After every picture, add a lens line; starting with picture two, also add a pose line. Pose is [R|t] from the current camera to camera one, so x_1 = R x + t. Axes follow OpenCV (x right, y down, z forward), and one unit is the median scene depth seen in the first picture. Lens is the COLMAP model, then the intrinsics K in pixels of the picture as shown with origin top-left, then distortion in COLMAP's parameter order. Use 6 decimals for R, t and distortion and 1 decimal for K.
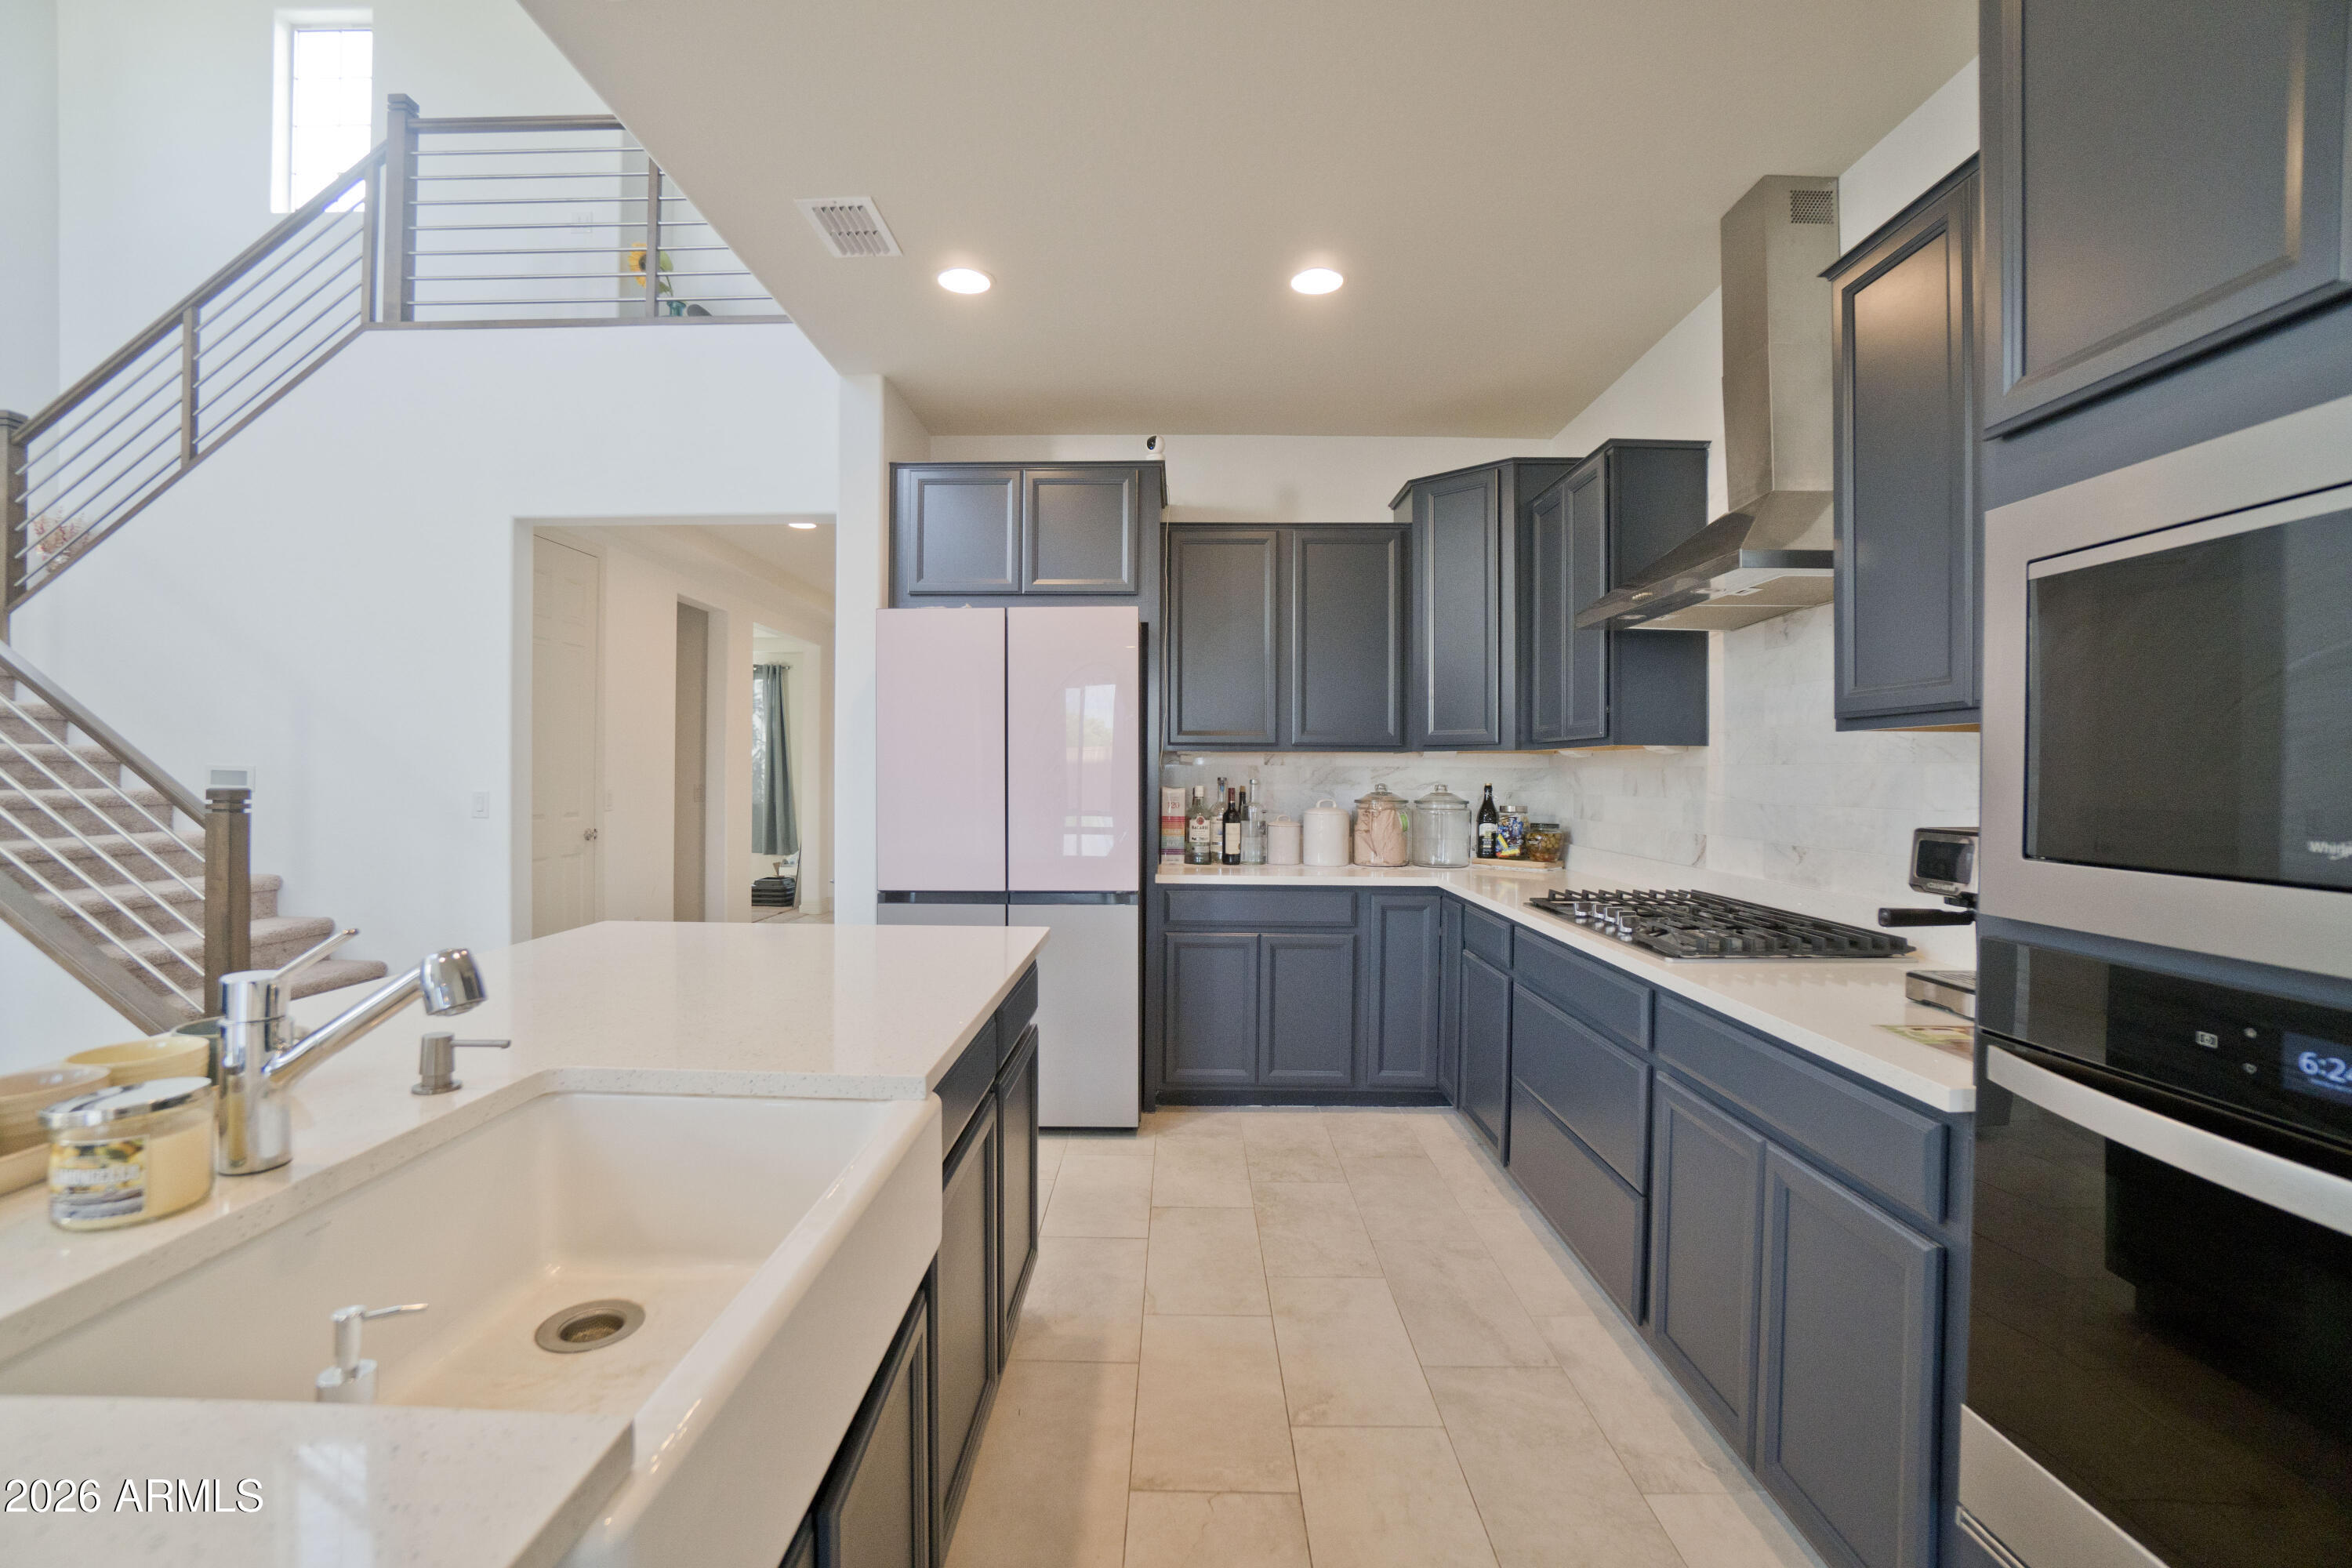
lens RADIAL K [[1036.7, 0, 1160.7], [0, 1036.7, 781.1], [0, 0, 1]] dist [-0.064111, 0.022492]
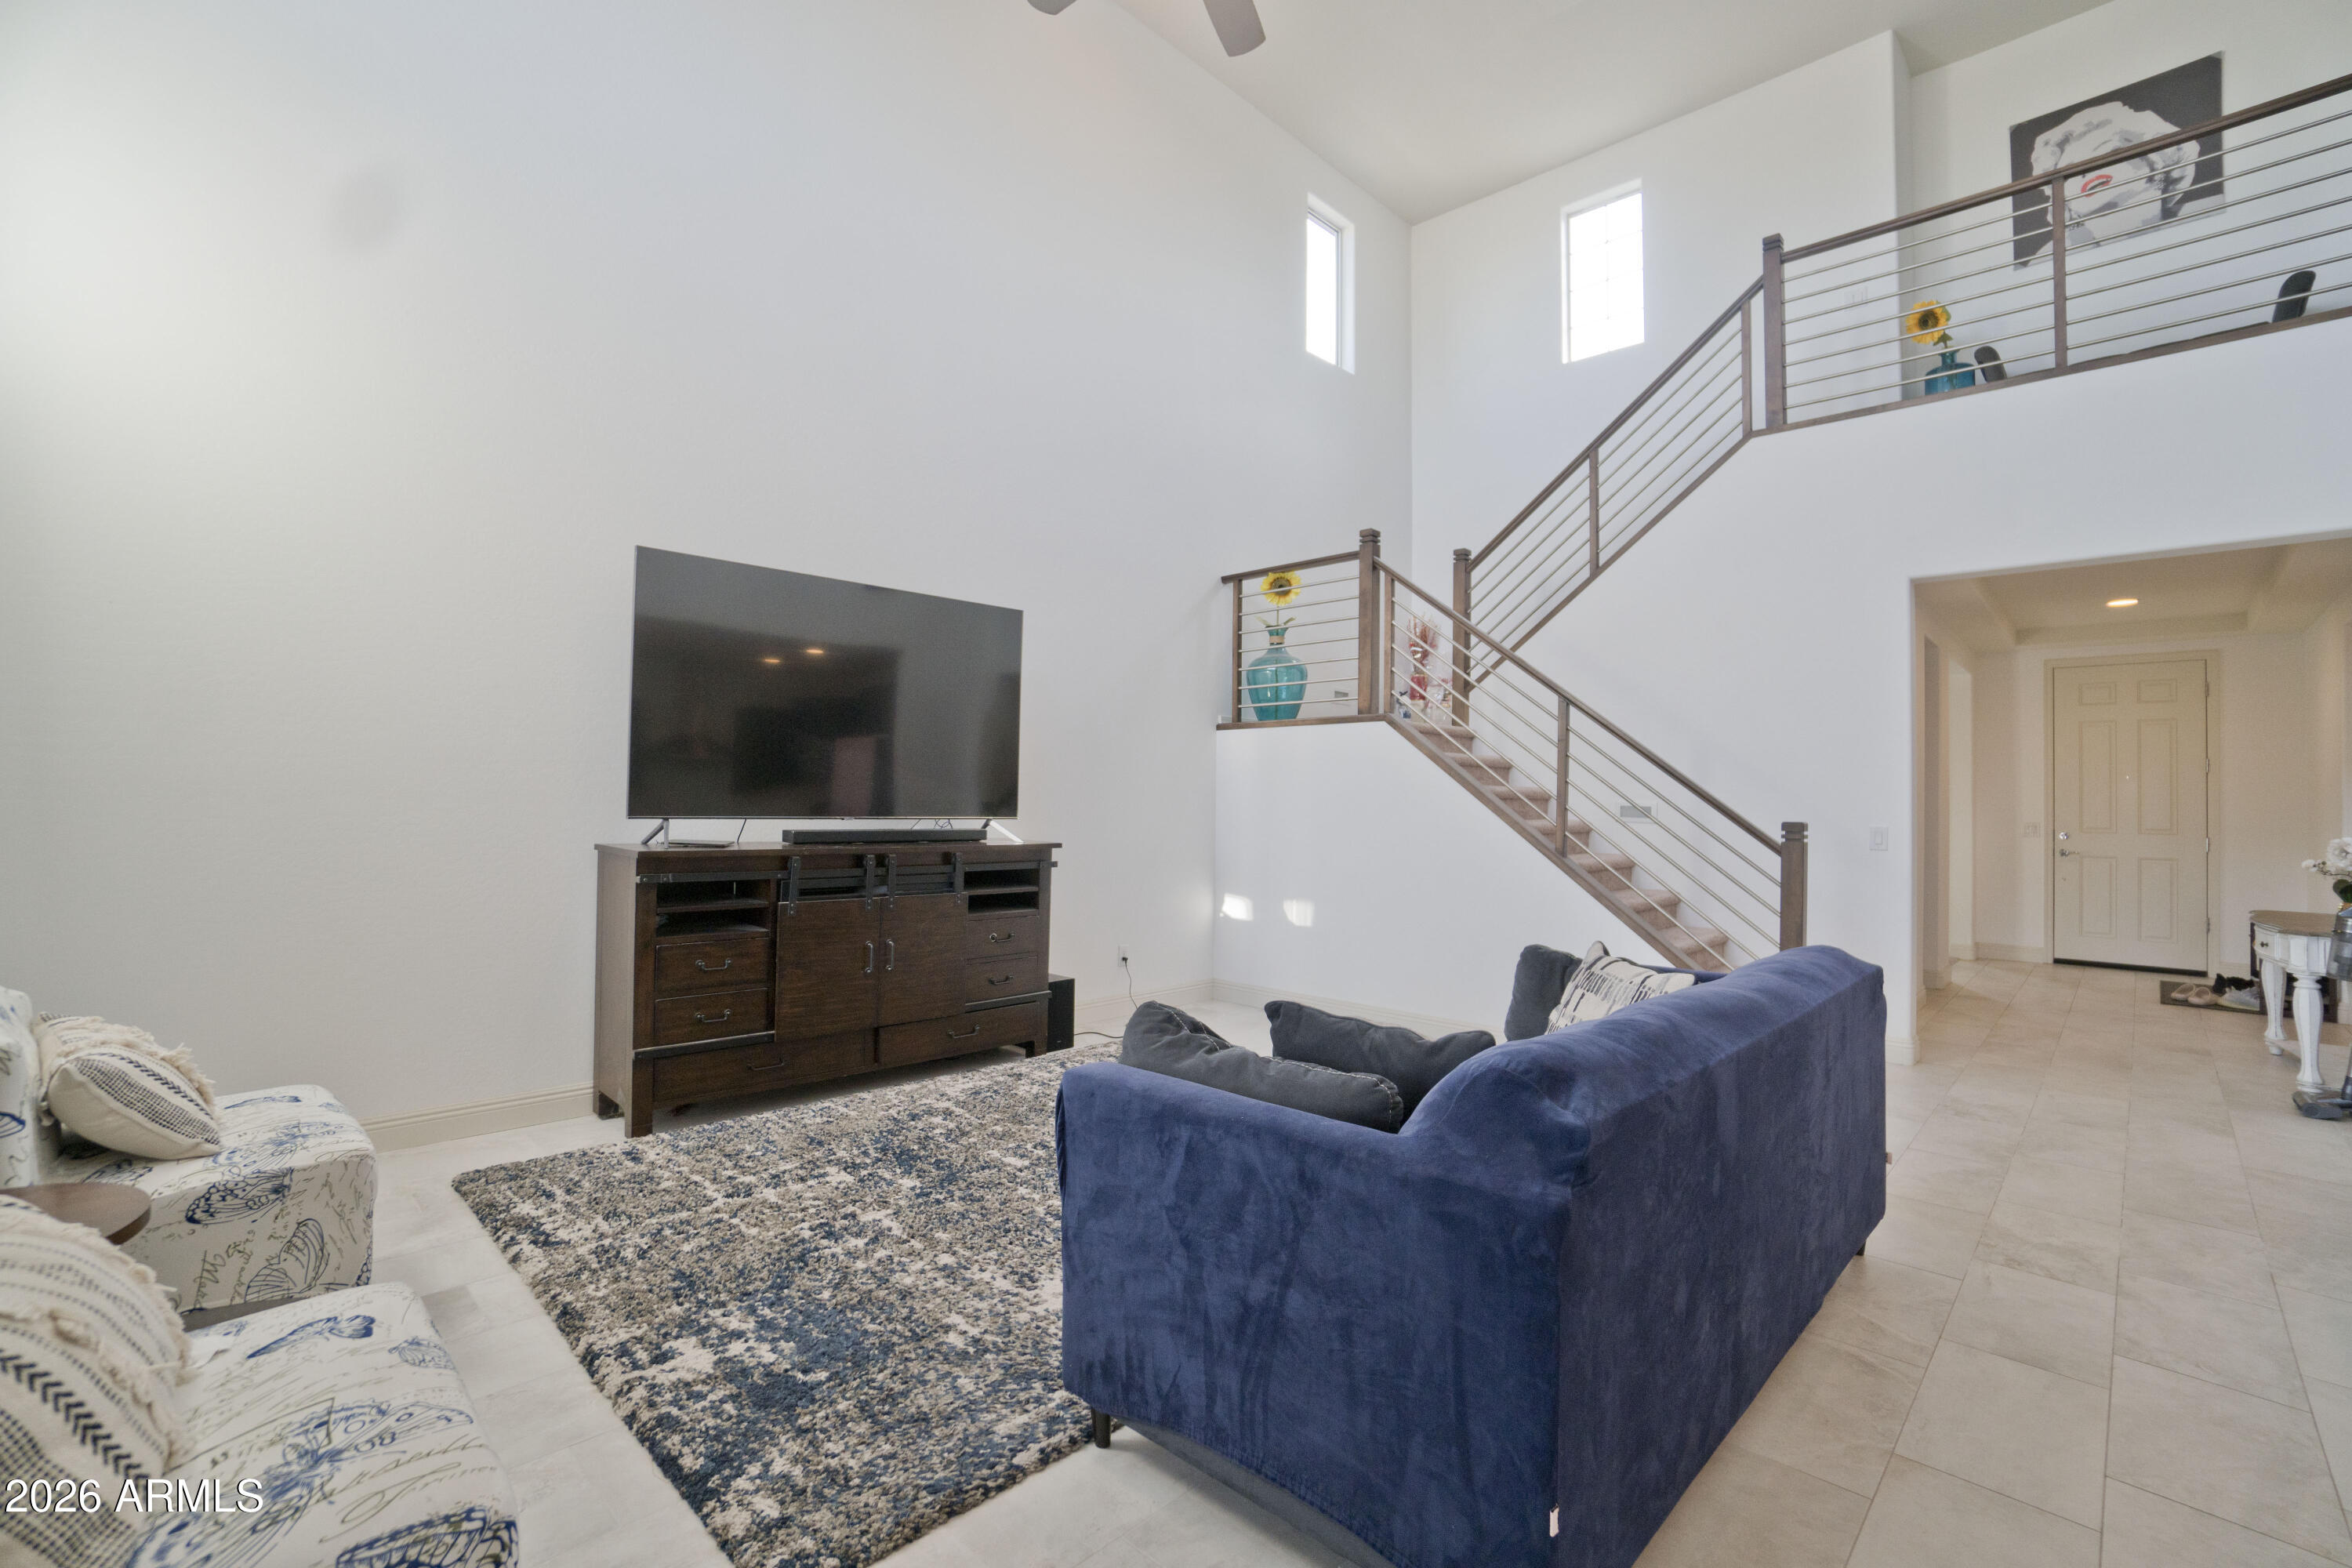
lens RADIAL K [[1036.7, 0, 1160.7], [0, 1036.7, 781.1], [0, 0, 1]] dist [-0.064111, 0.022492]
pose [[0.725167, -0.008277, -0.688523, -0.628001], [-0.013948, 0.999546, -0.026707, -0.002530], [0.688432, 0.028971, 0.724723, -0.455162]]
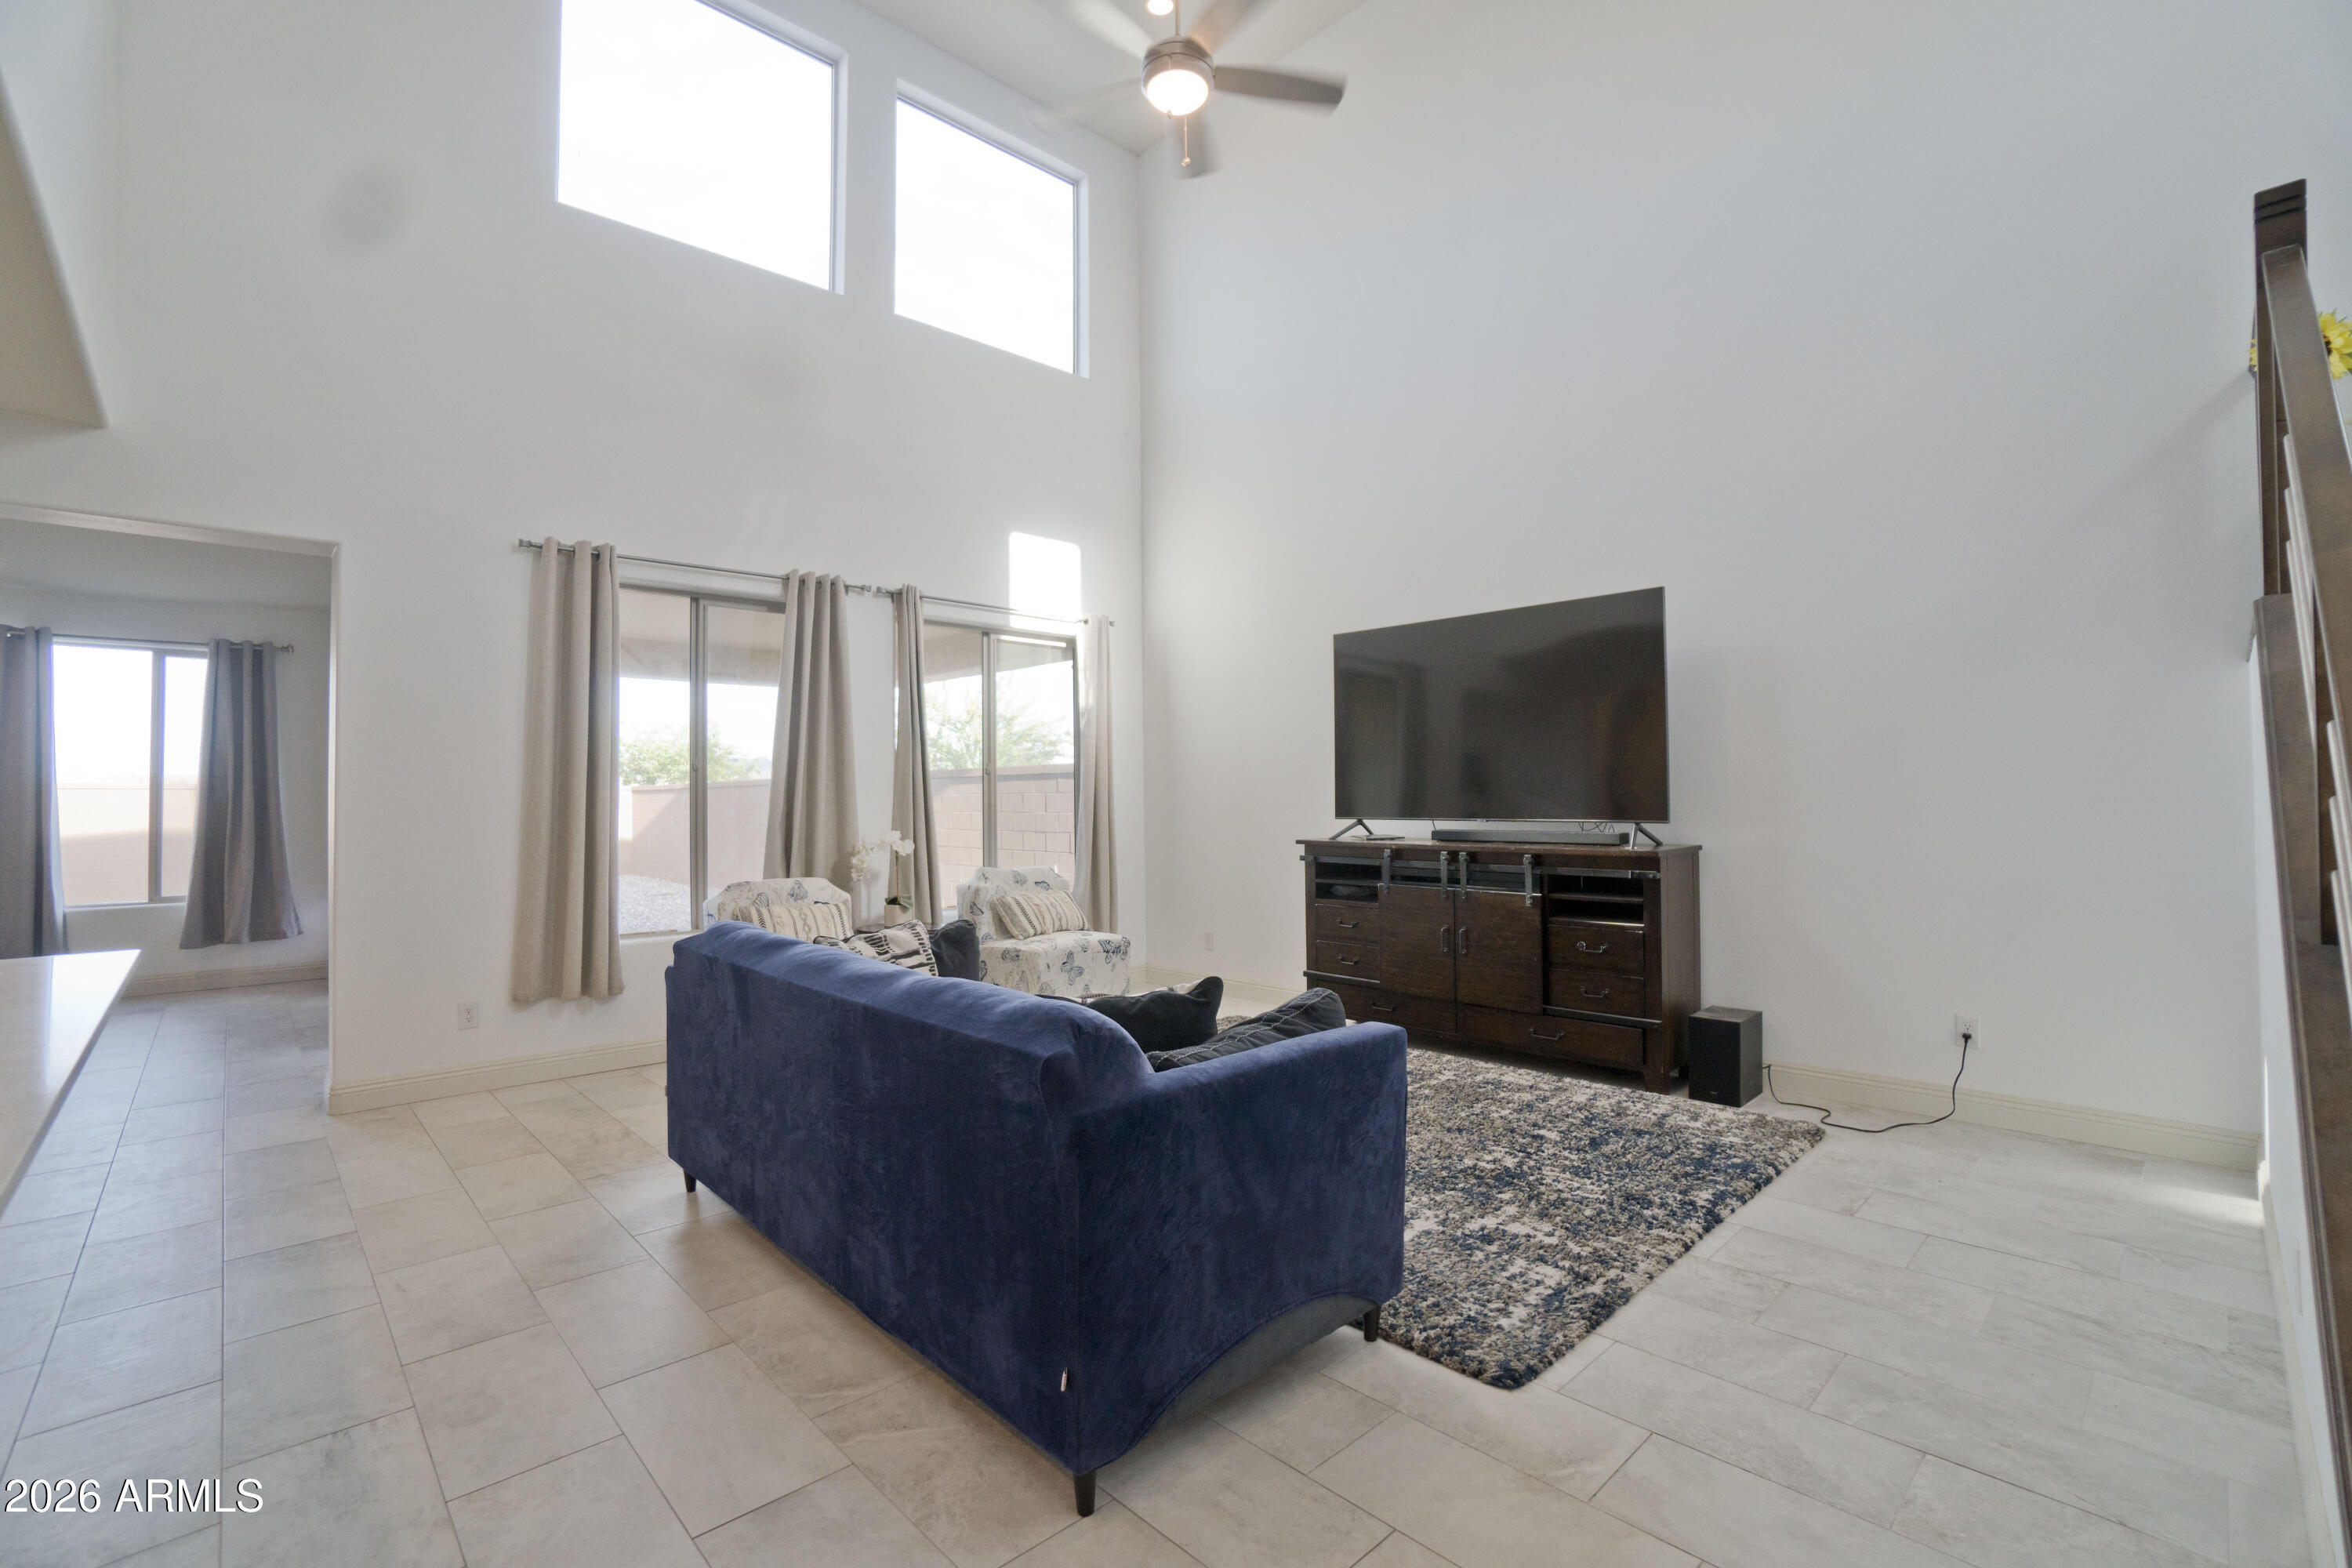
lens RADIAL K [[1036.7, 0, 1160.7], [0, 1036.7, 781.1], [0, 0, 1]] dist [-0.064111, 0.022492]
pose [[-0.718057, -0.016619, -0.695786, -0.445358], [-0.002329, 0.999767, -0.021477, -0.008522], [0.695980, -0.013801, -0.717928, 0.939593]]
